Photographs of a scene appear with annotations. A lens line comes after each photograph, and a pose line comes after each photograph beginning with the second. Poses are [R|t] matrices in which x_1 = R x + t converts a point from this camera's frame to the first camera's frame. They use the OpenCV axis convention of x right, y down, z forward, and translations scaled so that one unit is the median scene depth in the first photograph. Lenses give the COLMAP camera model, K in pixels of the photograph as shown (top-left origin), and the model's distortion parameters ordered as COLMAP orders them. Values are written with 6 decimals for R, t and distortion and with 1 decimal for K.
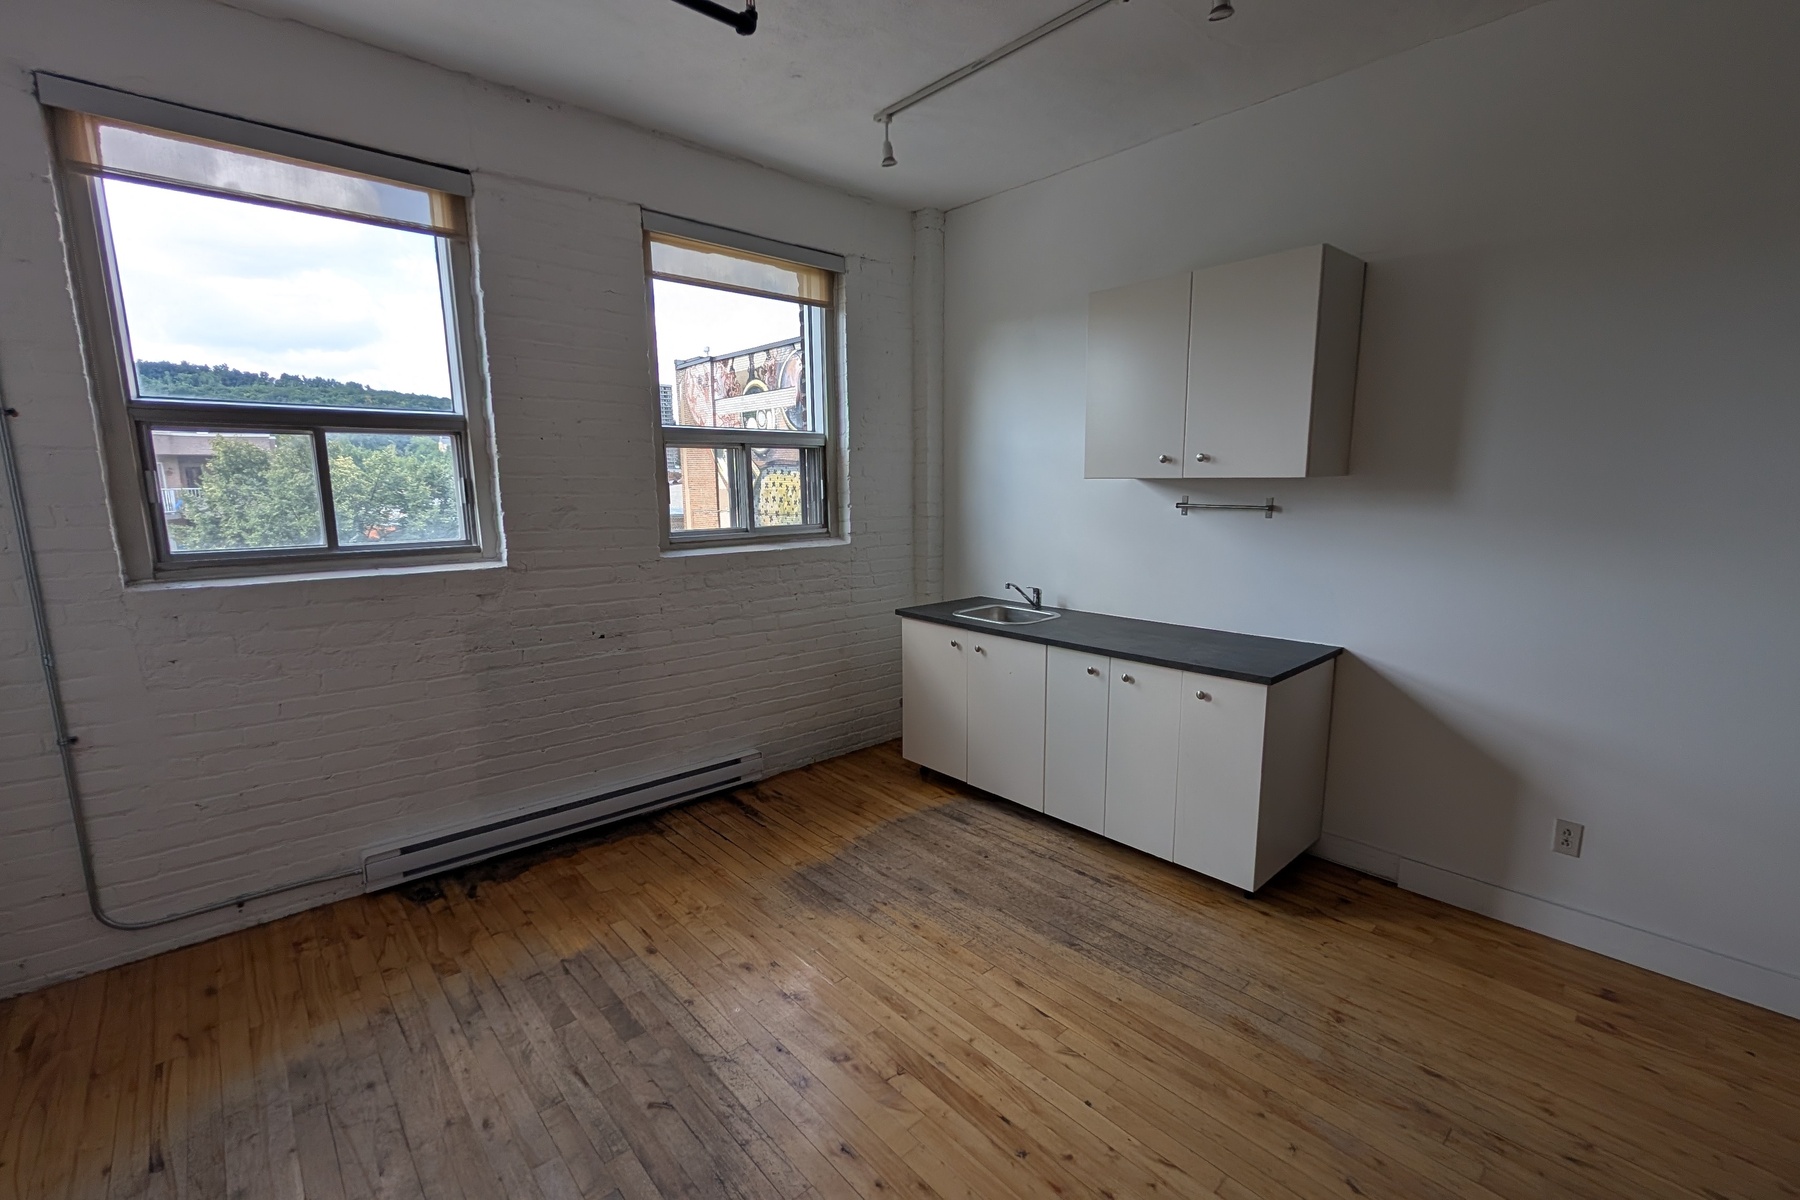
lens RADIAL K [[776.2, 0, 902.3], [0, 776.2, 608.8], [0, 0, 1]] dist [0.001263, -0.000670]
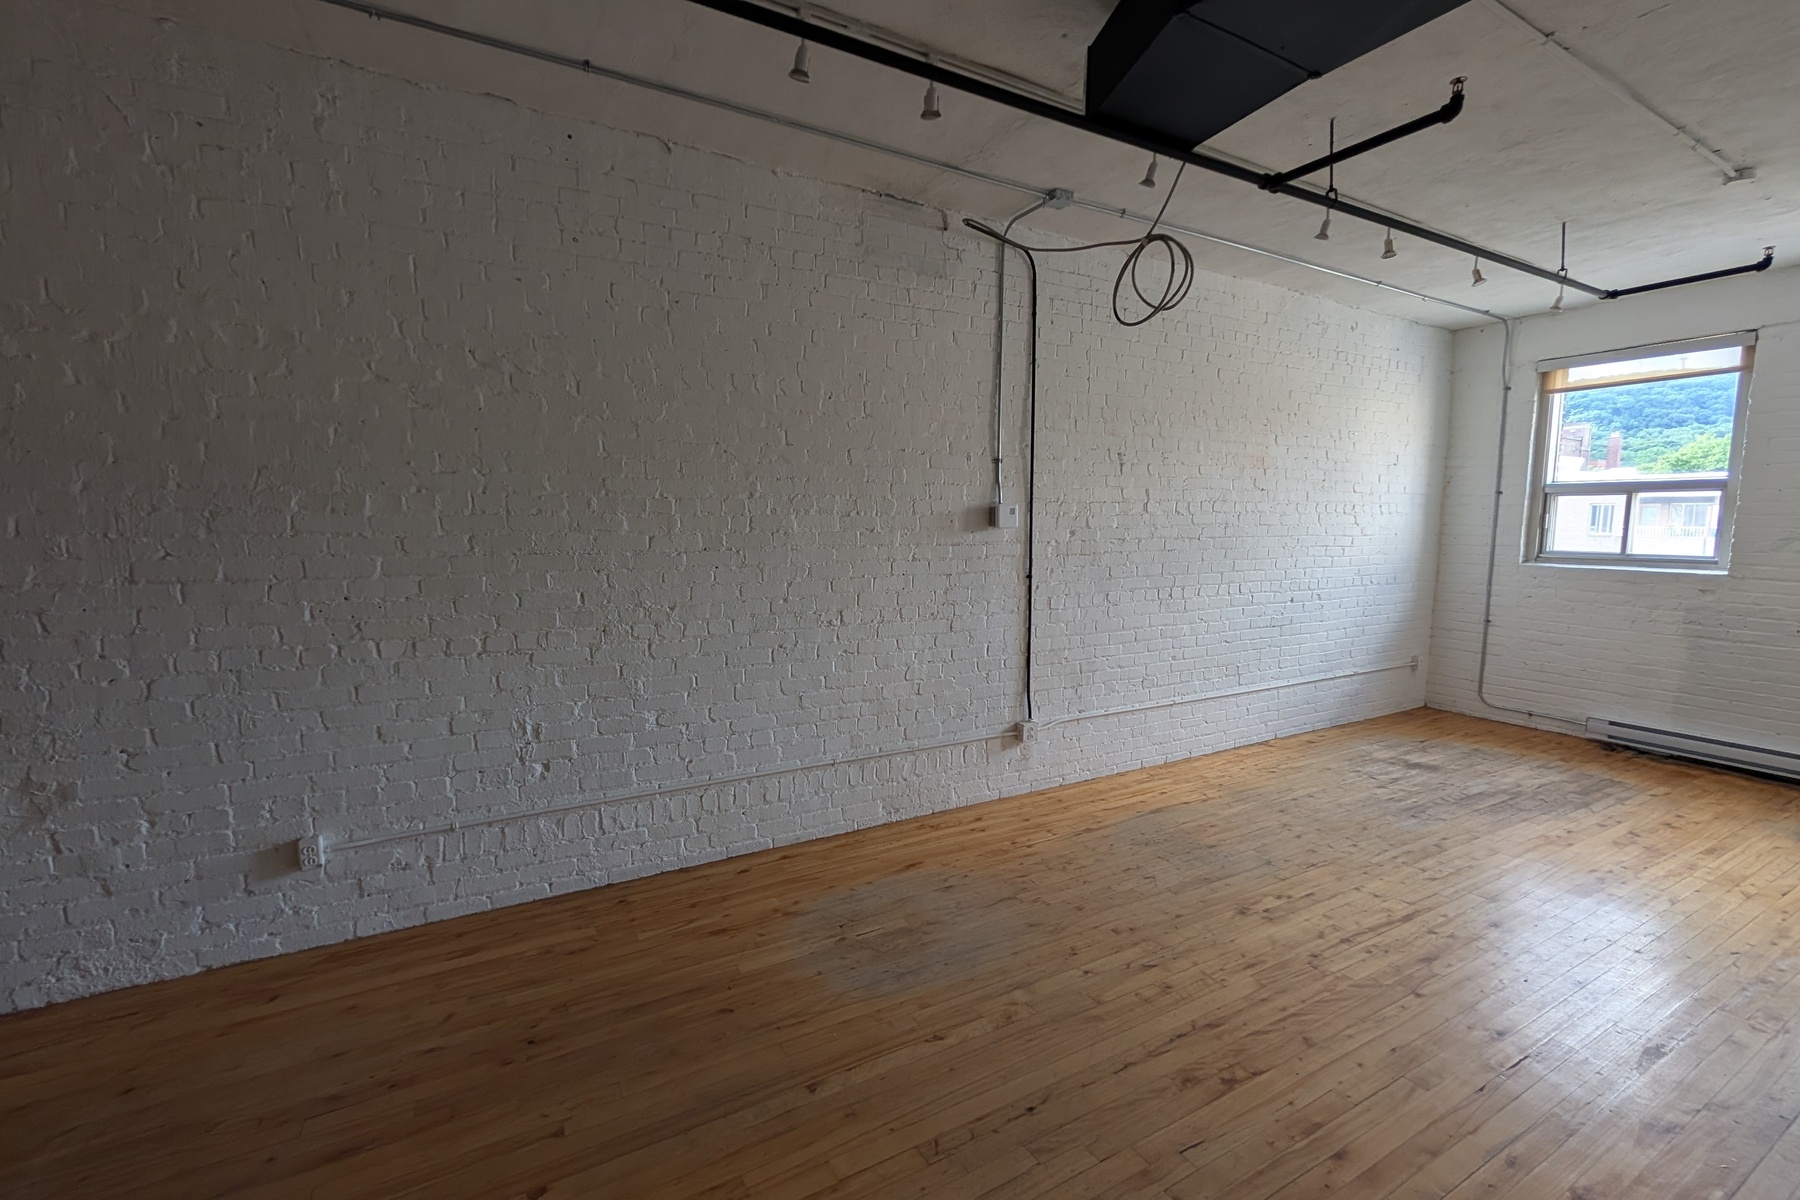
lens RADIAL K [[776.2, 0, 902.0], [0, 776.2, 608.7], [0, 0, 1]] dist [0.001263, -0.000670]
pose [[-0.211802, 0.115338, -0.970483, 1.476111], [-0.161124, 0.975303, 0.151075, 0.047204], [0.963939, 0.188366, -0.187987, -0.305928]]
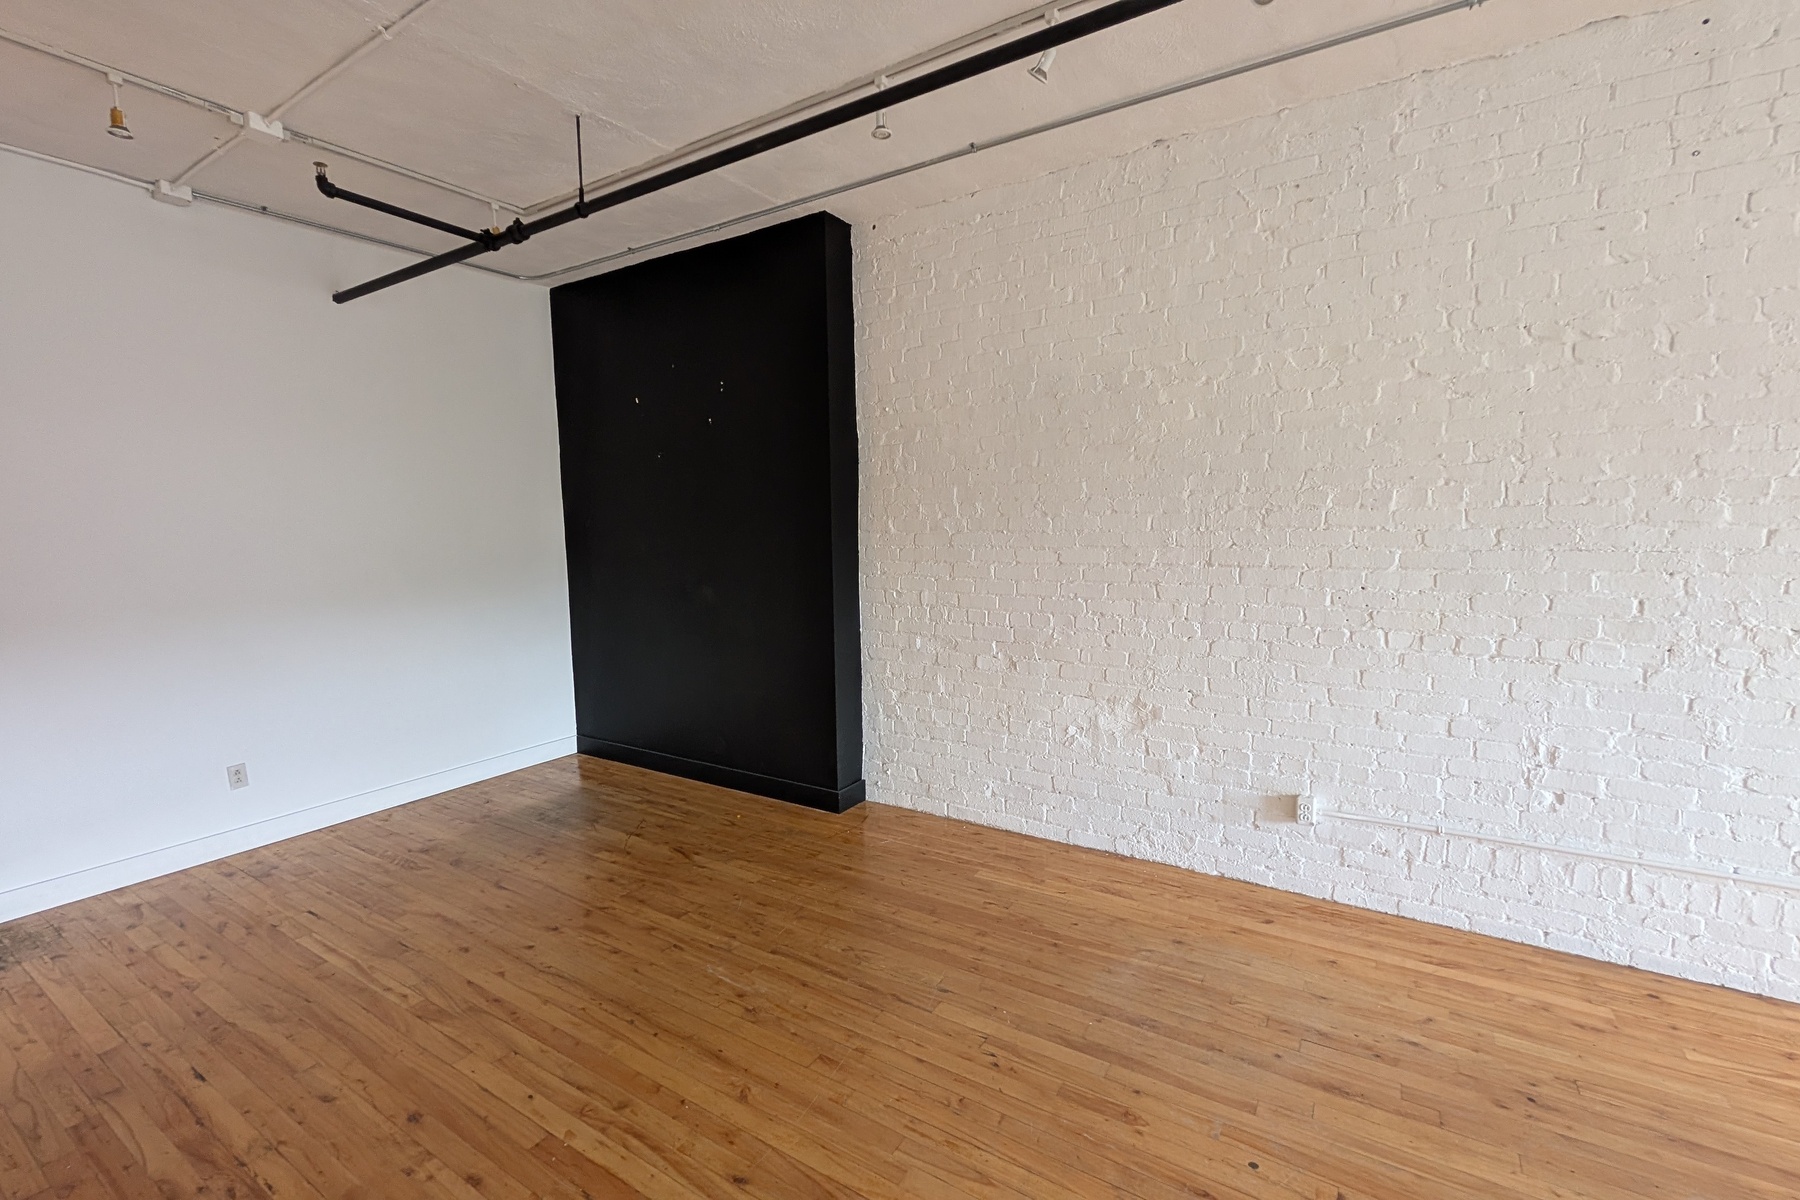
lens RADIAL K [[776.2, 0, 894.4], [0, 776.2, 607.6], [0, 0, 1]] dist [0.001263, -0.000670]
pose [[-0.963857, 0.050445, -0.261603, 1.555731], [-0.022022, 0.963465, 0.266926, 0.054912], [0.265510, 0.263040, -0.927531, -0.354768]]
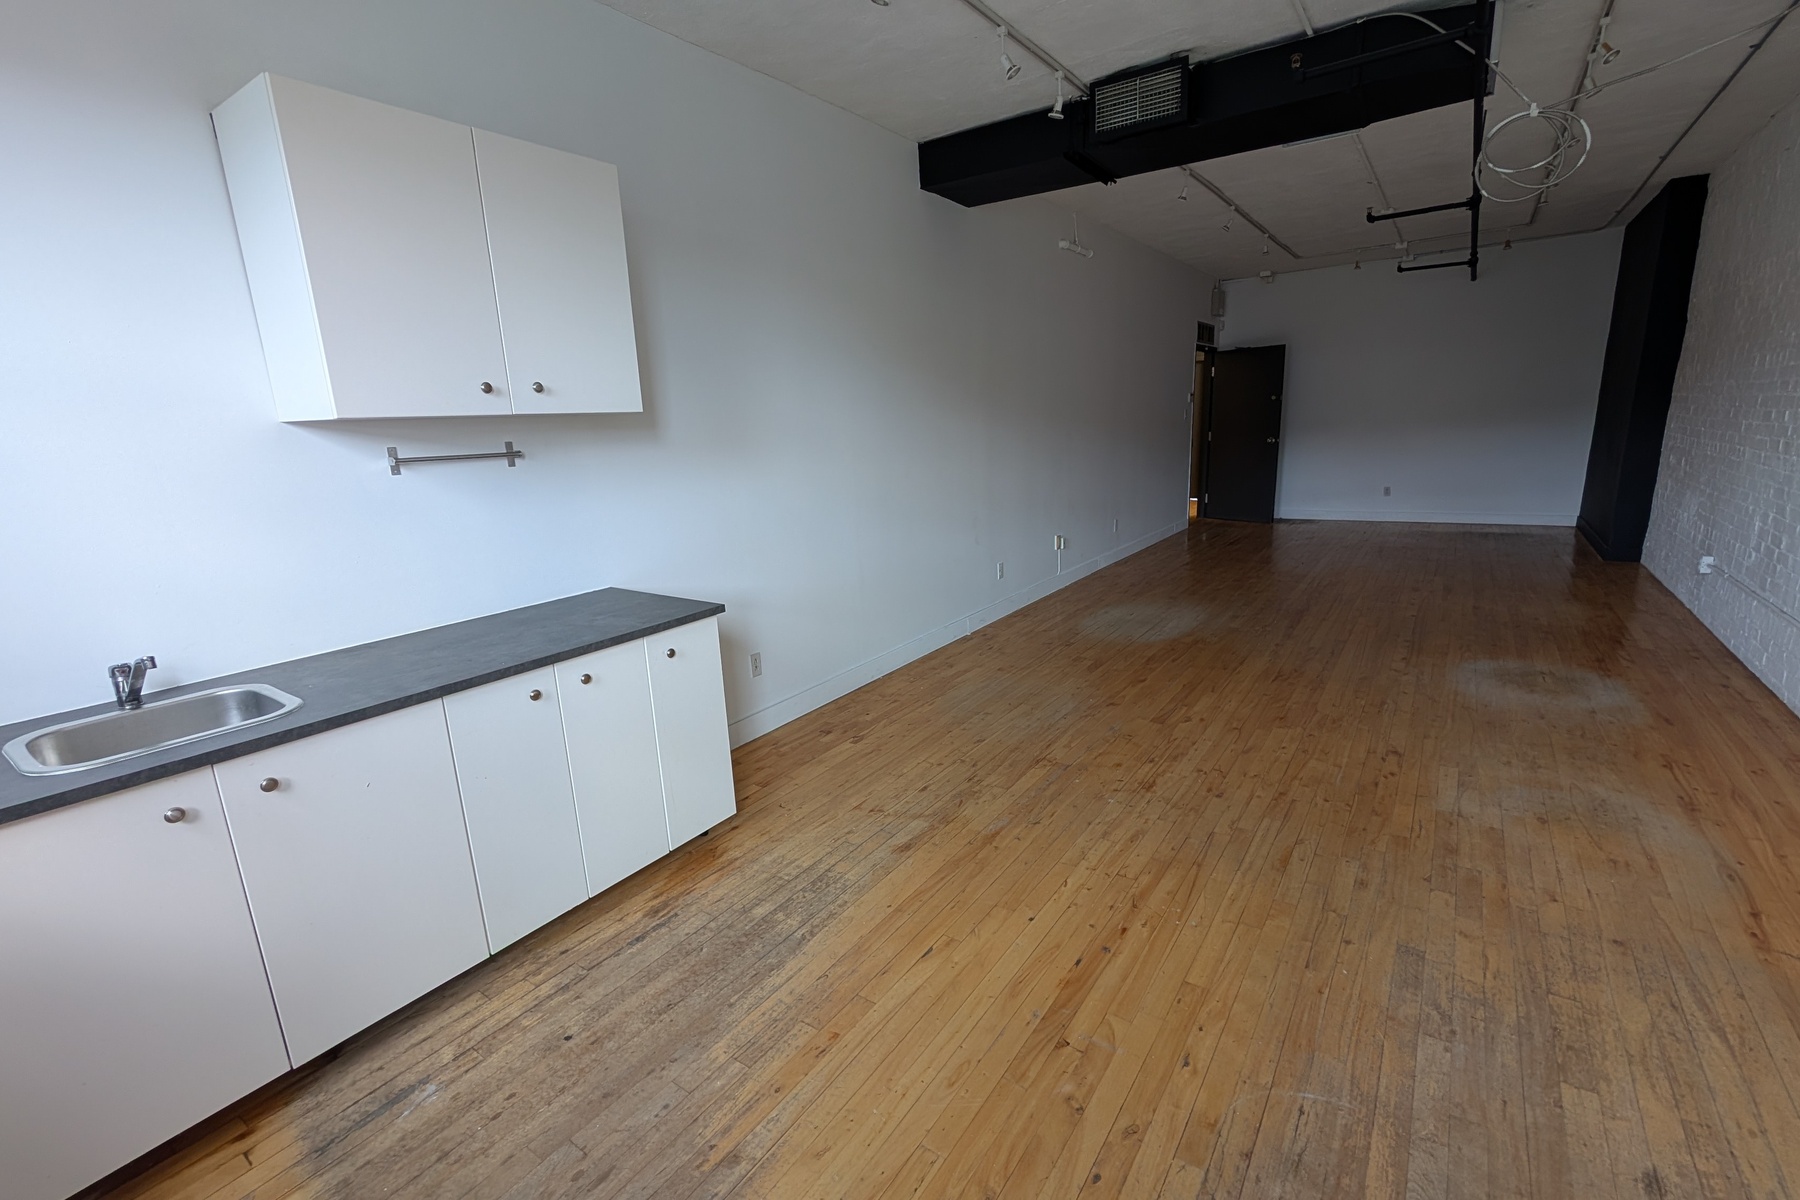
lens RADIAL K [[776.2, 0, 902.0], [0, 776.2, 608.8], [0, 0, 1]] dist [0.001263, -0.000670]
pose [[-0.221064, -0.214939, 0.951279, -0.518194], [0.204903, 0.943404, 0.260777, -0.116726], [-0.953491, 0.252568, -0.164511, 0.868847]]
